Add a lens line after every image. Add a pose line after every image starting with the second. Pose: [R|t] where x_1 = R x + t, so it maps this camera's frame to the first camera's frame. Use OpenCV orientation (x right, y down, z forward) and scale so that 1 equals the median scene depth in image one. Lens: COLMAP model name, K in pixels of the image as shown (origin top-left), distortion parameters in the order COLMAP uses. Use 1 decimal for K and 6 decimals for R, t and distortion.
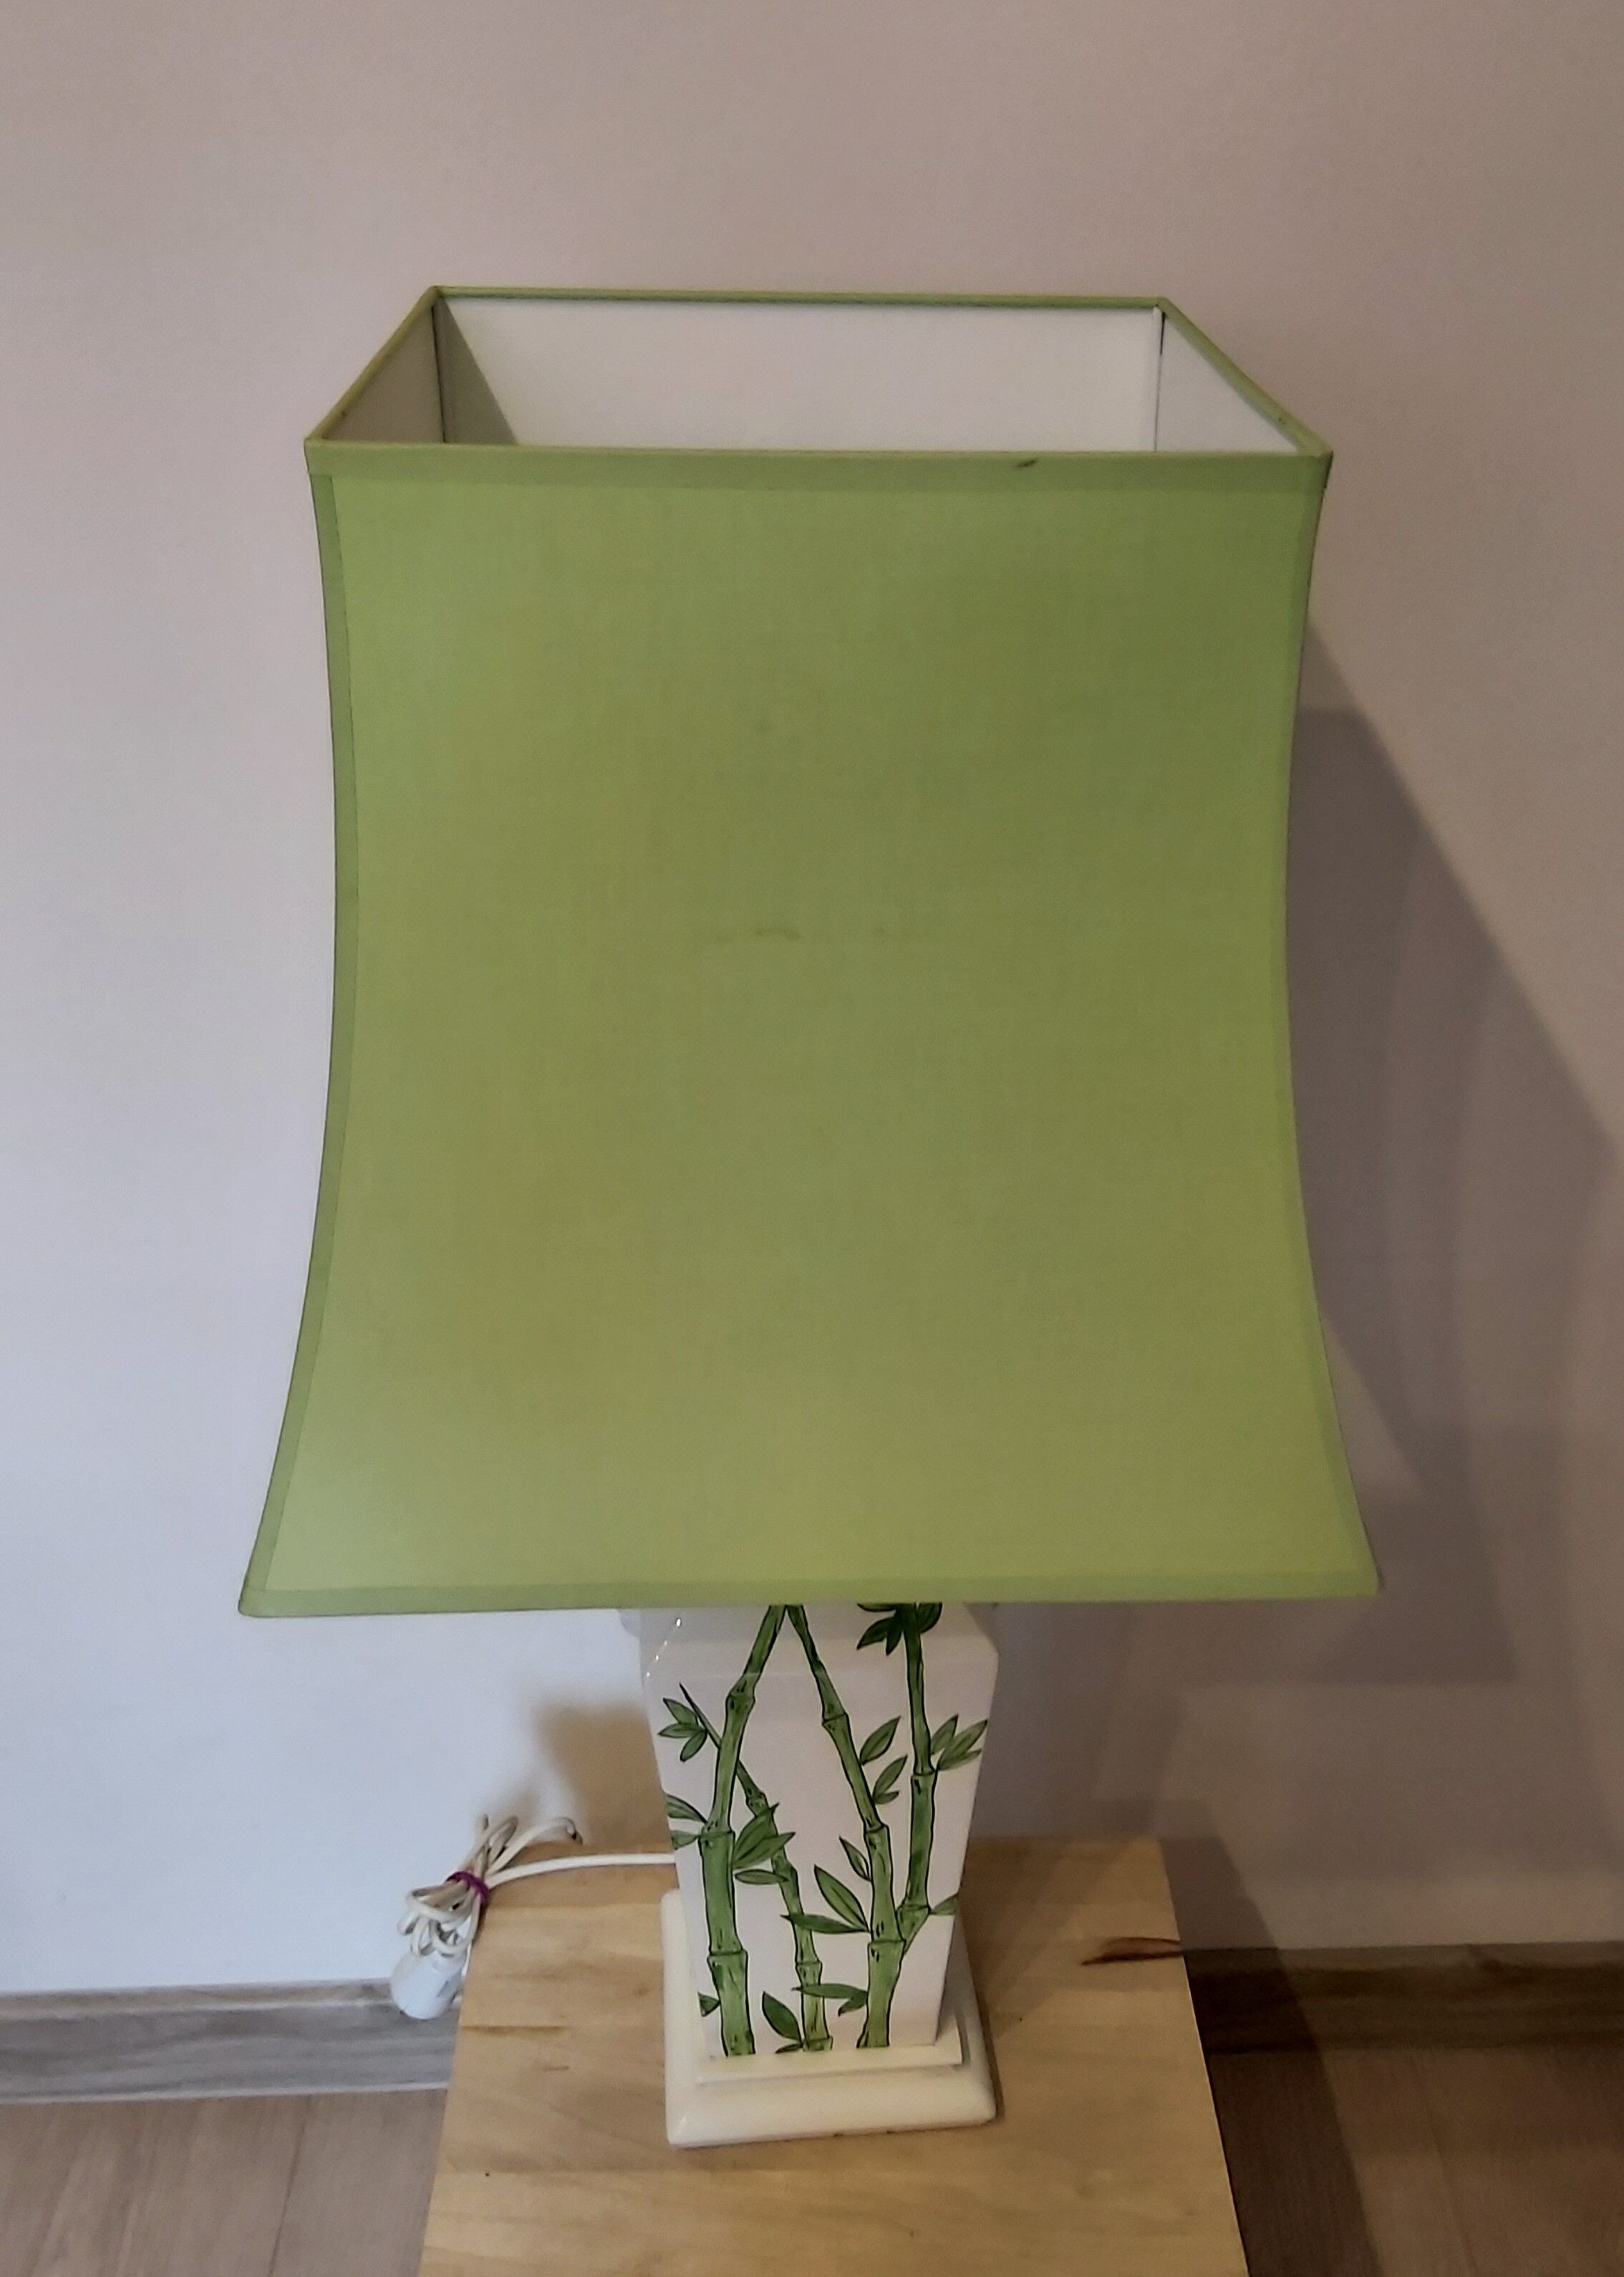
lens RADIAL K [[1707.8, 0, 839.2], [0, 1707.8, 965.0], [0, 0, 1]] dist [0.001791, -0.017092]
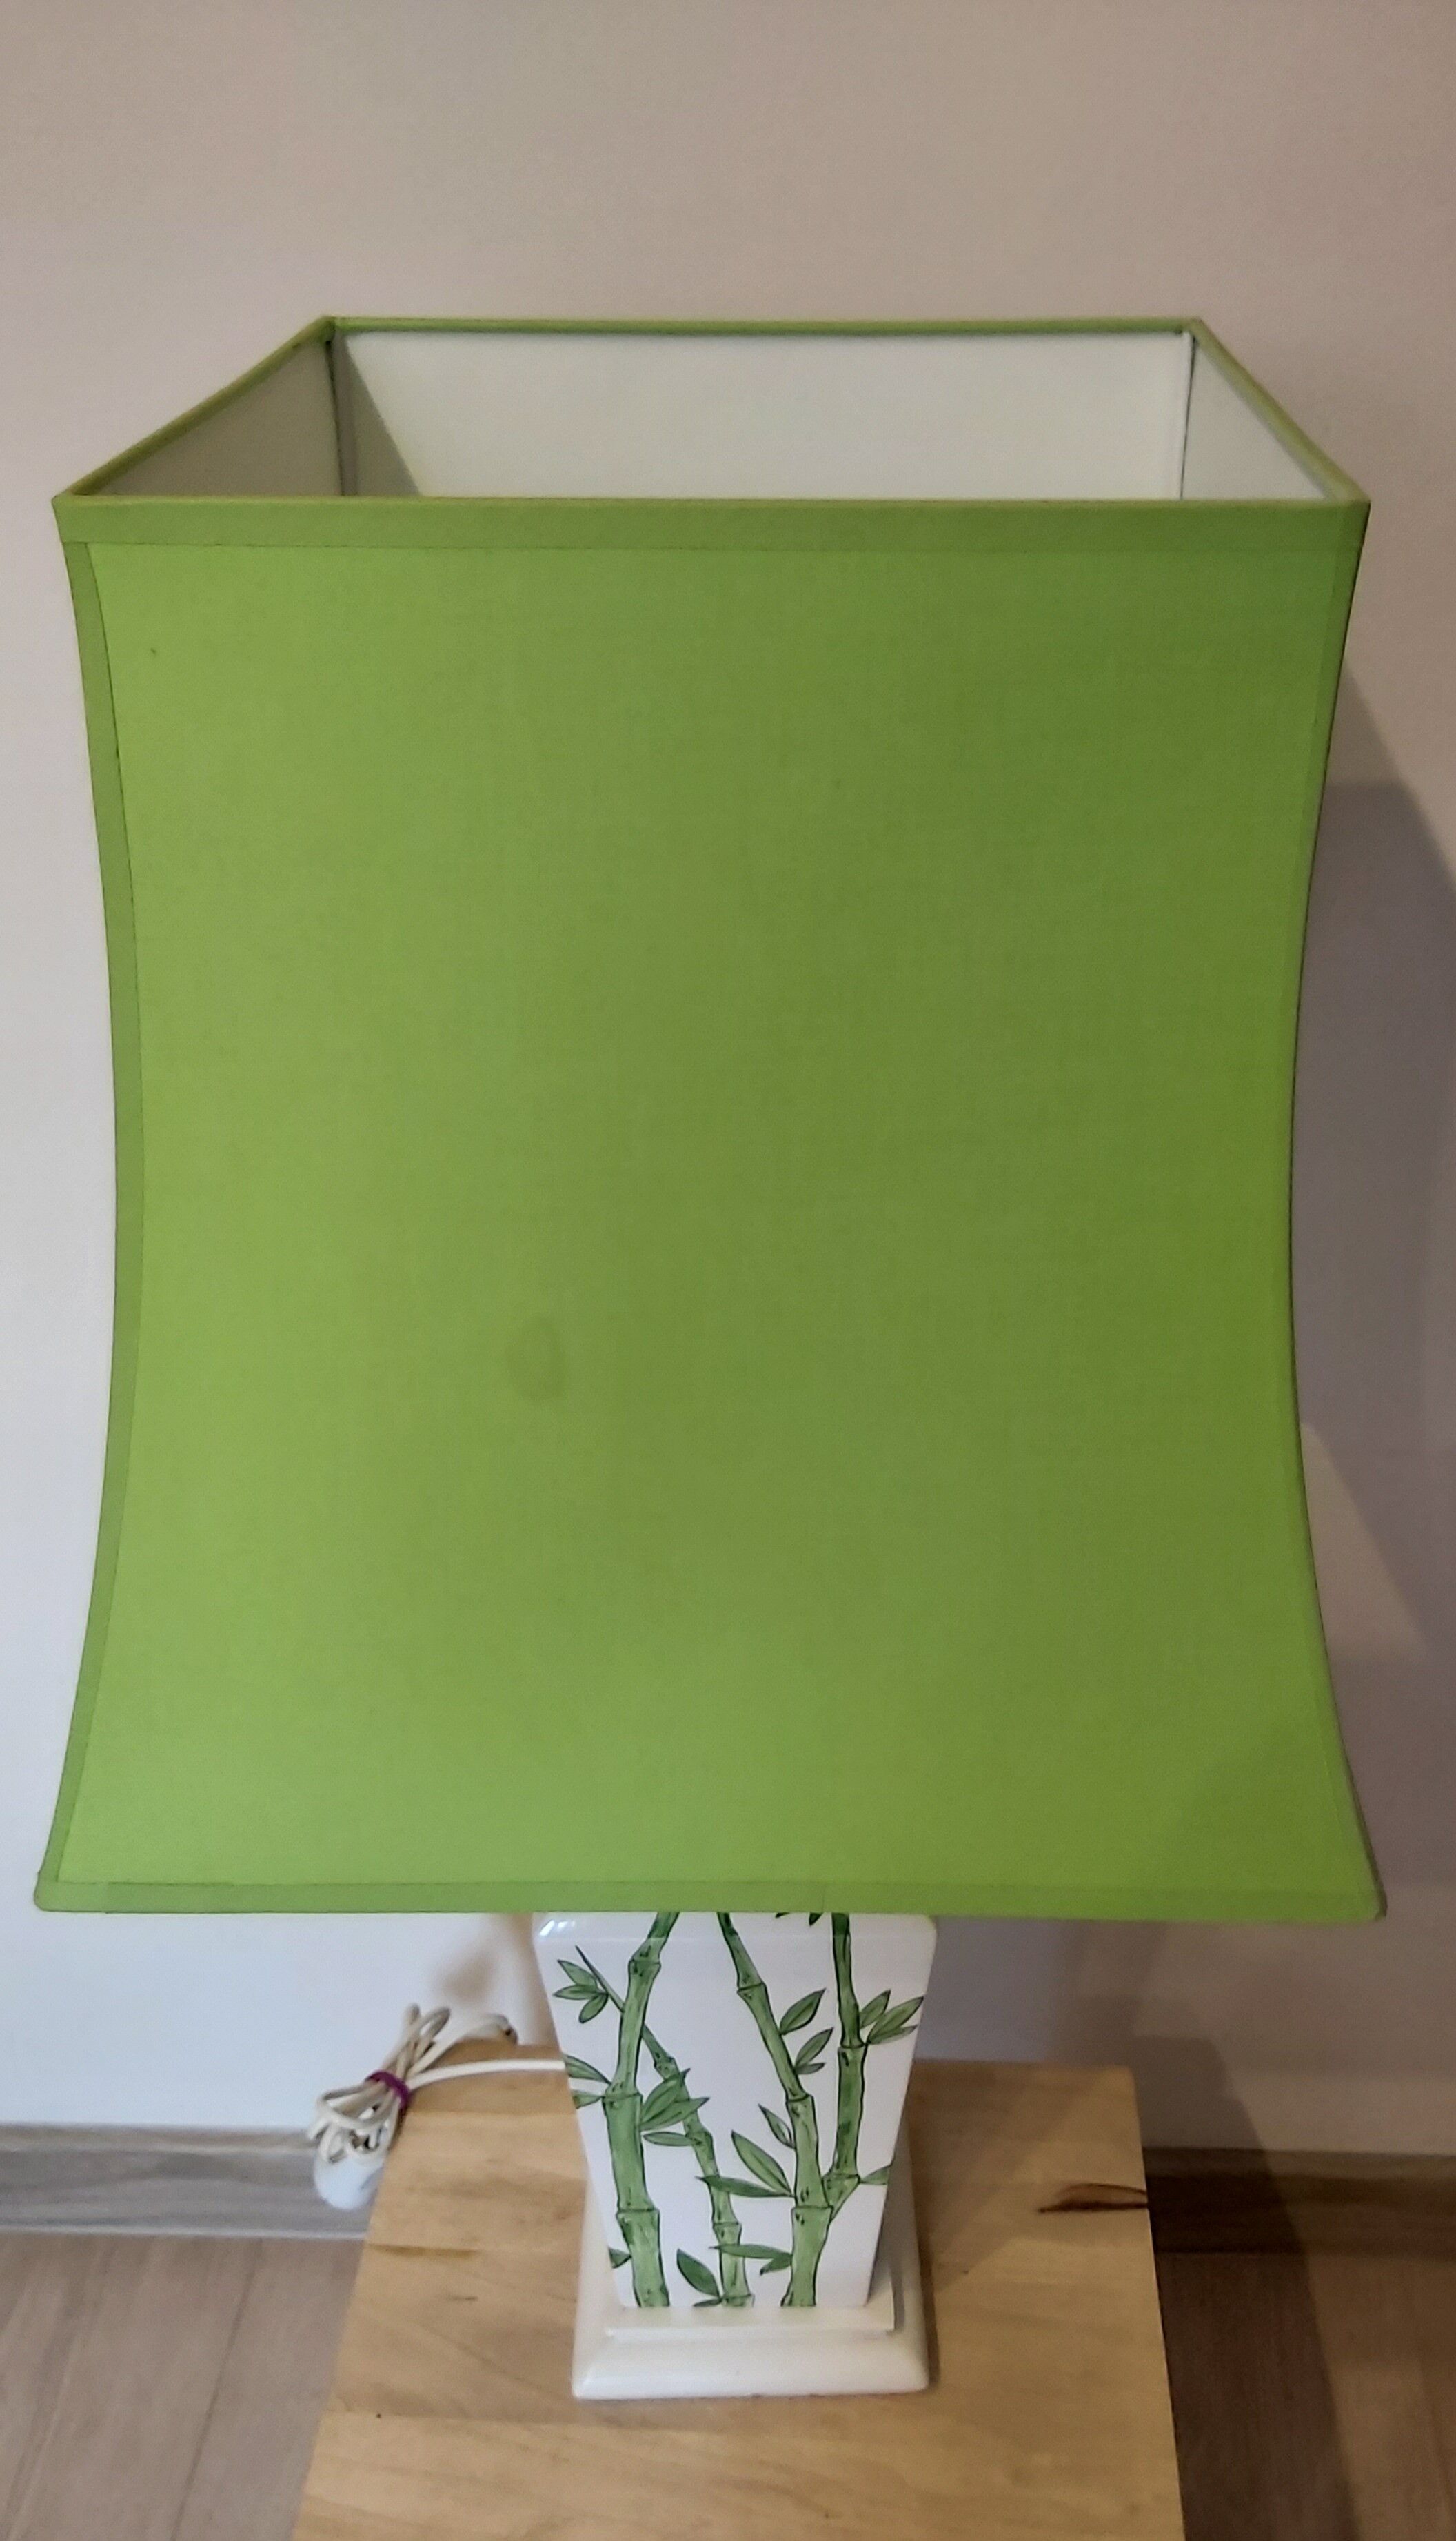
lens RADIAL K [[1689.0, 0, 824.5], [0, 1689.0, 1222.6], [0, 0, 1]] dist [0.043521, -0.049480]
pose [[0.998514, 0.035519, -0.041339, 0.052682], [-0.031428, 0.994913, 0.095711, -0.037486], [0.044528, -0.094269, 0.994550, 0.143442]]
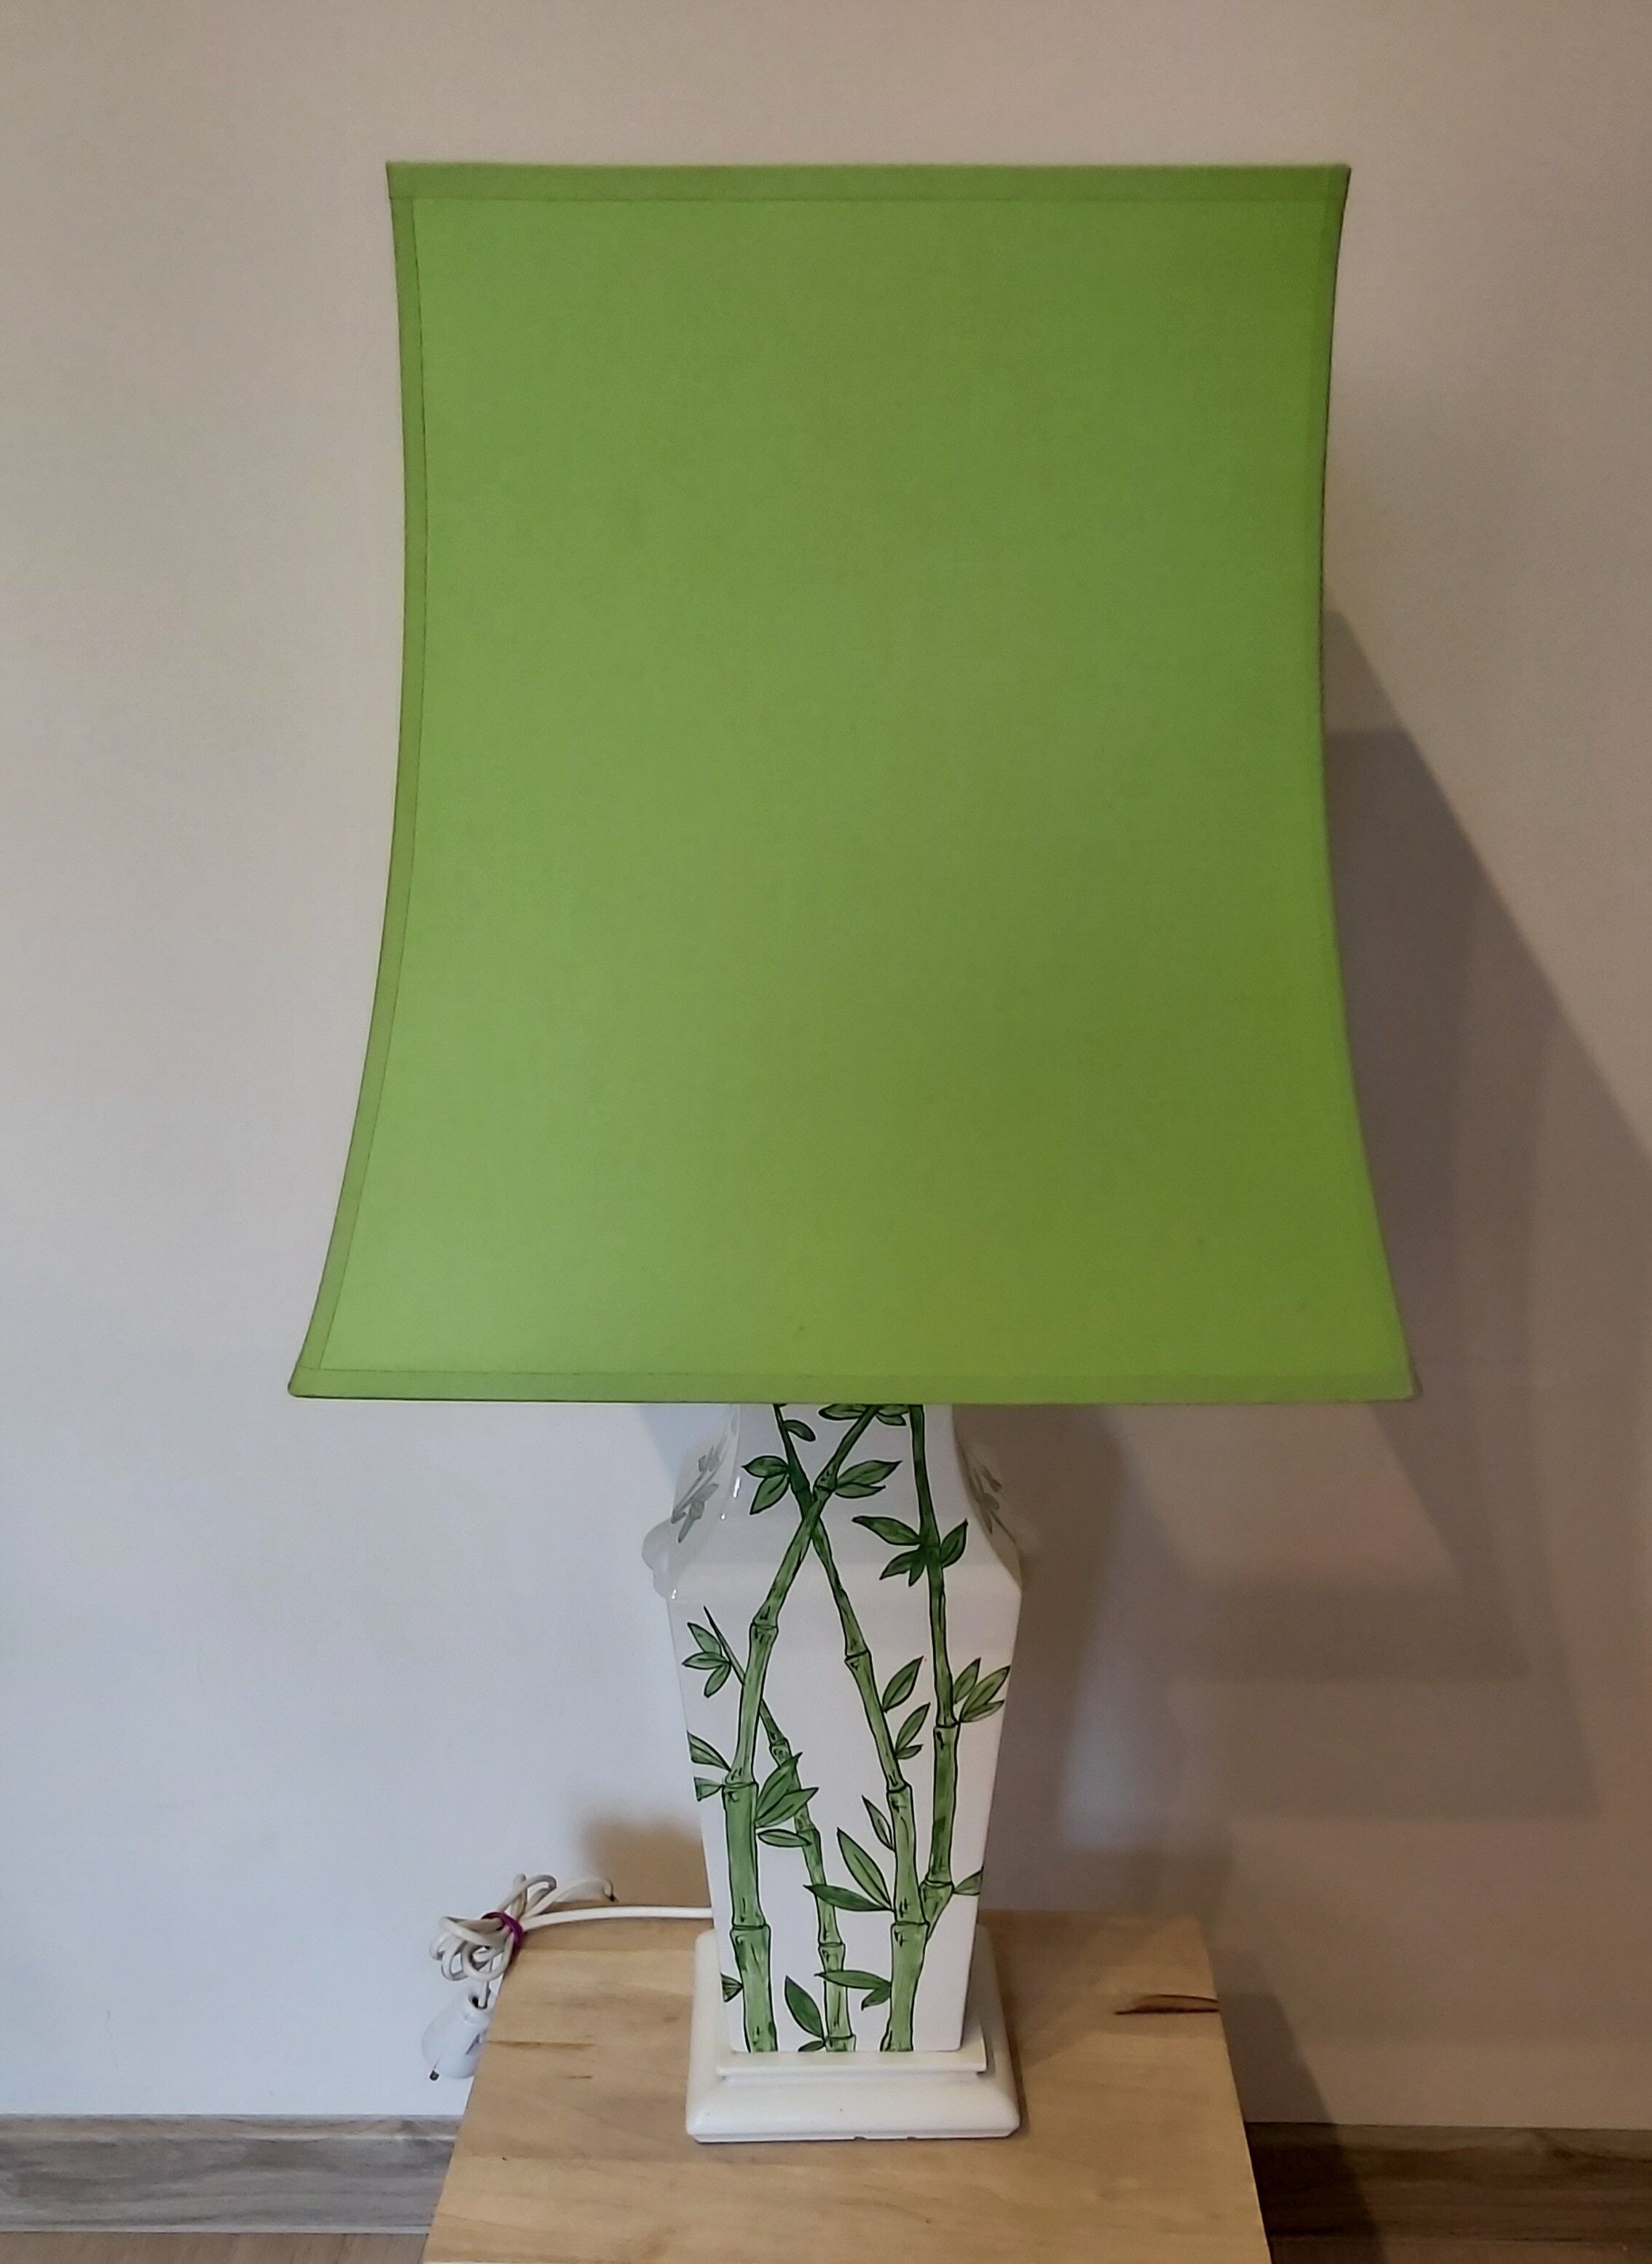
lens RADIAL K [[1709.6, 0, 864.5], [0, 1709.6, 1255.9], [0, 0, 1]] dist [-0.003335, -0.002841]
pose [[0.998884, 0.017467, -0.043881, 0.037875], [-0.020302, 0.997678, -0.065012, 0.246278], [0.042644, 0.065831, 0.996919, -0.021032]]
